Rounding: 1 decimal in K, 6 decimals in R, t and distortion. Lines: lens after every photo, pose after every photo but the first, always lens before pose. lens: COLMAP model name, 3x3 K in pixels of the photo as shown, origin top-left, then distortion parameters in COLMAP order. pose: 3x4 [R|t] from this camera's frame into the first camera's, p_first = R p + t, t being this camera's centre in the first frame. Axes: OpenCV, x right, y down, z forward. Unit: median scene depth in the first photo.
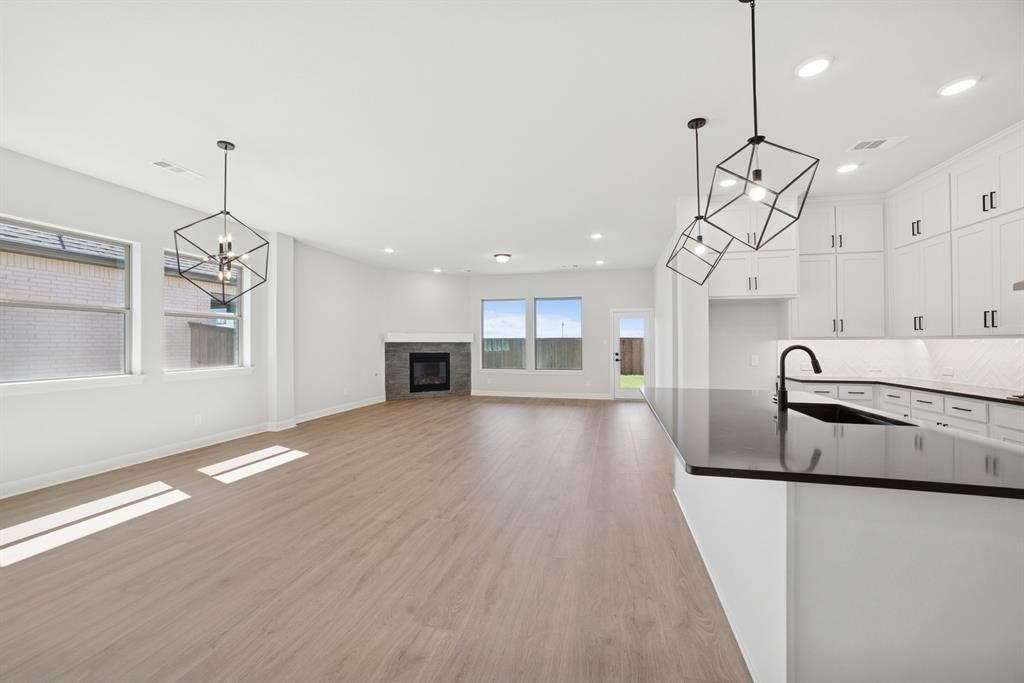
lens RADIAL K [[403.0, 0, 513.7], [0, 403.0, 341.3], [0, 0, 1]] dist [-0.071490, 0.025921]
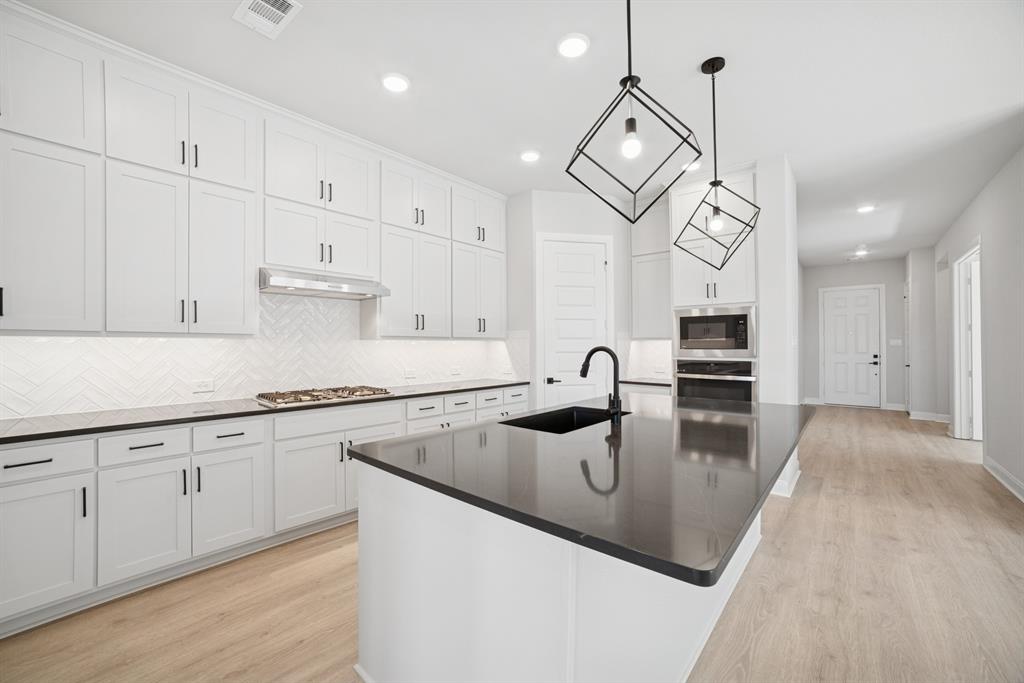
lens RADIAL K [[403.0, 0, 513.7], [0, 403.0, 341.3], [0, 0, 1]] dist [-0.071490, 0.025921]
pose [[-0.885978, 0.001137, 0.463727, 0.118414], [-0.002867, 0.999964, -0.007929, 0.001088], [-0.463719, -0.008355, -0.885943, 0.484184]]
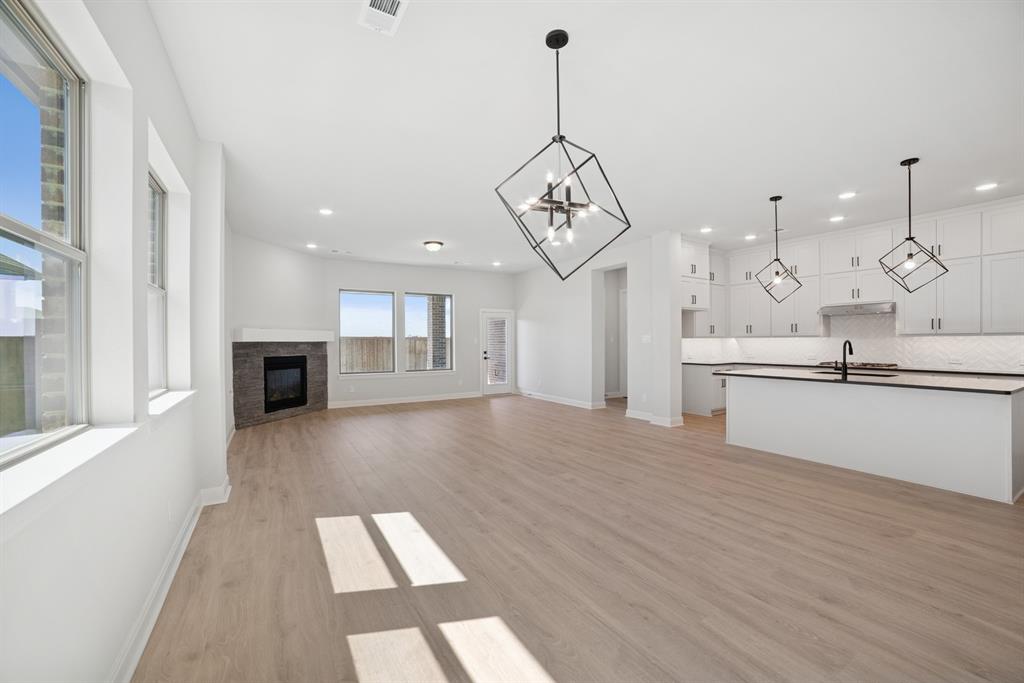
lens RADIAL K [[403.0, 0, 513.7], [0, 403.0, 341.3], [0, 0, 1]] dist [-0.071490, 0.025921]
pose [[0.706660, -0.002809, 0.707548, -0.450719], [0.003391, 0.999994, 0.000583, 0.002362], [-0.707545, 0.001987, 0.706665, 0.209286]]
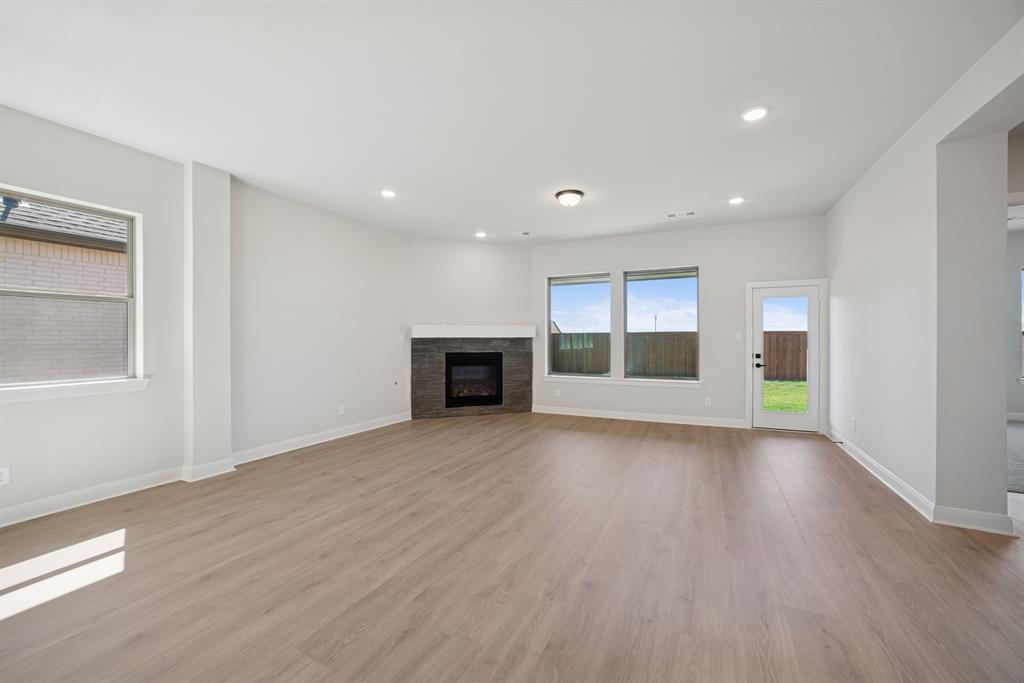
lens RADIAL K [[403.0, 0, 513.7], [0, 403.0, 341.3], [0, 0, 1]] dist [-0.071490, 0.025921]
pose [[0.976524, 0.000189, -0.215408, 0.016776], [0.002053, 0.999946, 0.010185, 0.001372], [0.215398, -0.010388, 0.976471, 0.330412]]
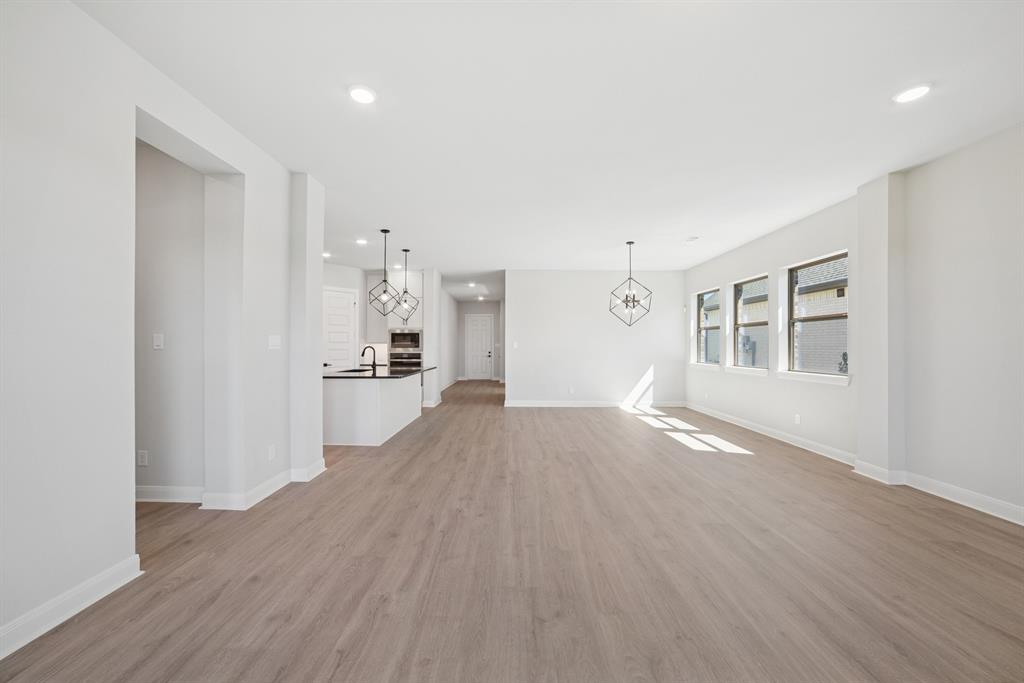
lens RADIAL K [[403.0, 0, 513.7], [0, 403.0, 341.3], [0, 0, 1]] dist [-0.071490, 0.025921]
pose [[-0.971892, -0.002978, -0.235407, 0.101529], [0.000420, 0.999896, -0.014382, 0.003504], [0.235425, -0.014076, -0.971790, 0.988091]]
